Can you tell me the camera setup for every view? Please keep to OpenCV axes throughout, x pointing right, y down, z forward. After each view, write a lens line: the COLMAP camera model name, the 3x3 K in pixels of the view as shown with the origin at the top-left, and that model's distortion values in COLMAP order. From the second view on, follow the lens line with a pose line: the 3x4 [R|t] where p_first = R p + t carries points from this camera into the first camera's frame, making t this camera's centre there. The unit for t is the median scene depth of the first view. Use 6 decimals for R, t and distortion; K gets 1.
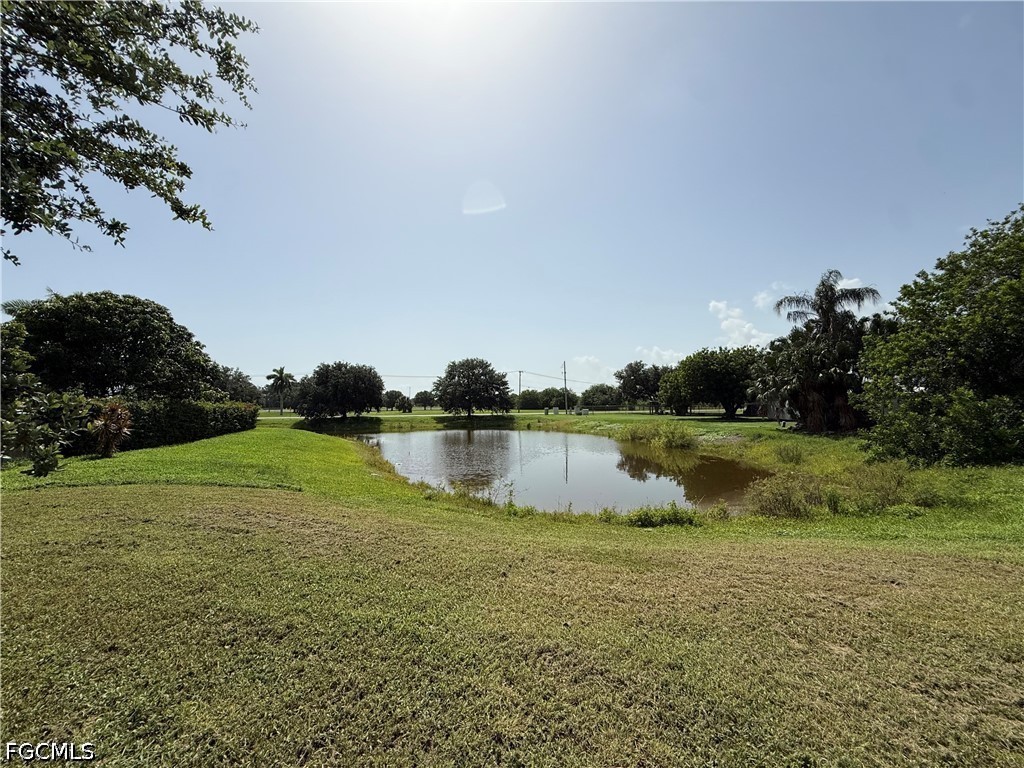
lens RADIAL K [[407.6, 0, 509.9], [0, 407.6, 383.2], [0, 0, 1]] dist [-0.000652, 0.000621]
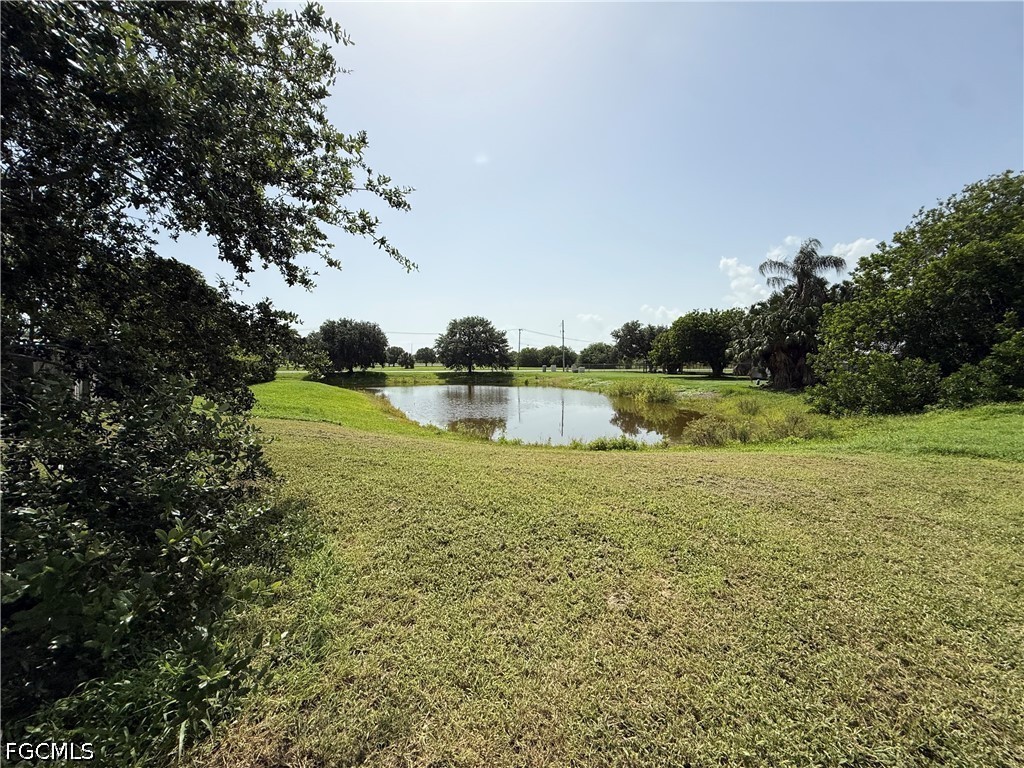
lens RADIAL K [[407.6, 0, 509.9], [0, 407.6, 383.2], [0, 0, 1]] dist [-0.000652, 0.000621]
pose [[0.999932, 0.011620, -0.000663, 0.004027], [-0.011488, 0.994516, 0.103953, -0.001327], [0.001867, -0.103939, 0.994582, -0.046130]]
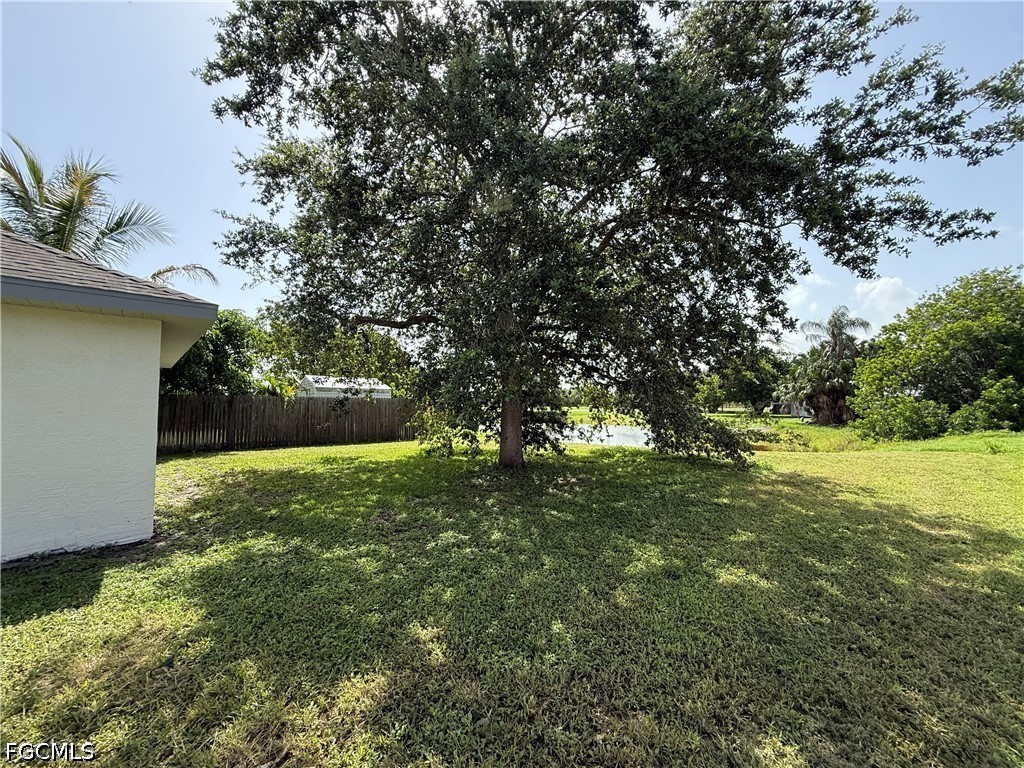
lens RADIAL K [[407.6, 0, 509.9], [0, 407.6, 383.2], [0, 0, 1]] dist [-0.000652, 0.000621]
pose [[0.998926, 0.007513, -0.045721, -0.106383], [-0.007219, 0.999952, 0.006588, -0.008868], [0.045768, -0.006251, 0.998933, -0.179688]]
